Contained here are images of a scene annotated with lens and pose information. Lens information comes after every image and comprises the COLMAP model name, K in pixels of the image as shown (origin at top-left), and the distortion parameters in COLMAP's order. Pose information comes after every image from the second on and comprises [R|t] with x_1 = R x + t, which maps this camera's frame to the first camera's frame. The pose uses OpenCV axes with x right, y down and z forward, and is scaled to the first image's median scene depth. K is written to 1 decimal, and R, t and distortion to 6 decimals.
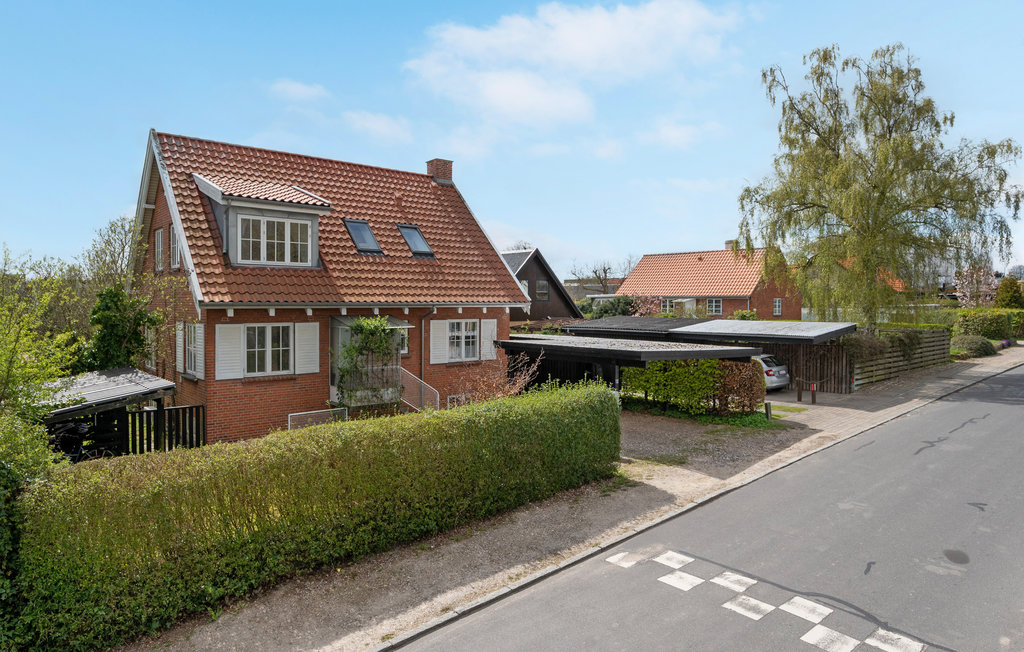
lens RADIAL K [[600.9, 0, 511.8], [0, 600.9, 326.4], [0, 0, 1]] dist [0.007934, 0.000754]
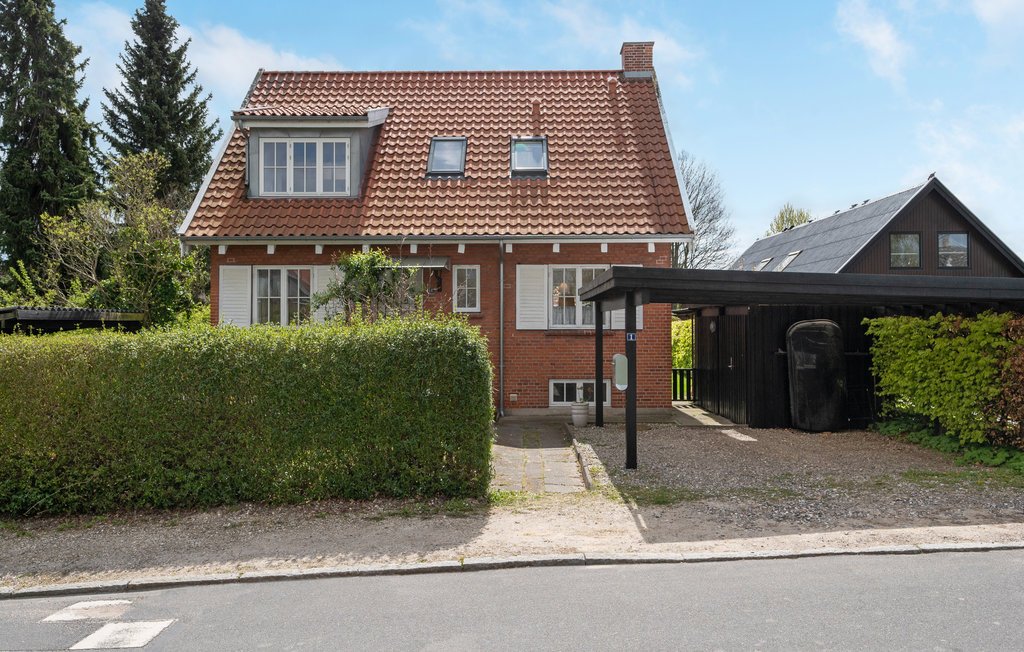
lens RADIAL K [[746.4, 0, 512.8], [0, 746.4, 320.8], [0, 0, 1]] dist [0.028014, 0.001408]
pose [[0.765721, -0.004075, -0.643159, 0.470547], [-0.016935, 0.999506, -0.026495, 0.088085], [0.642949, 0.031179, 0.765274, 0.406916]]
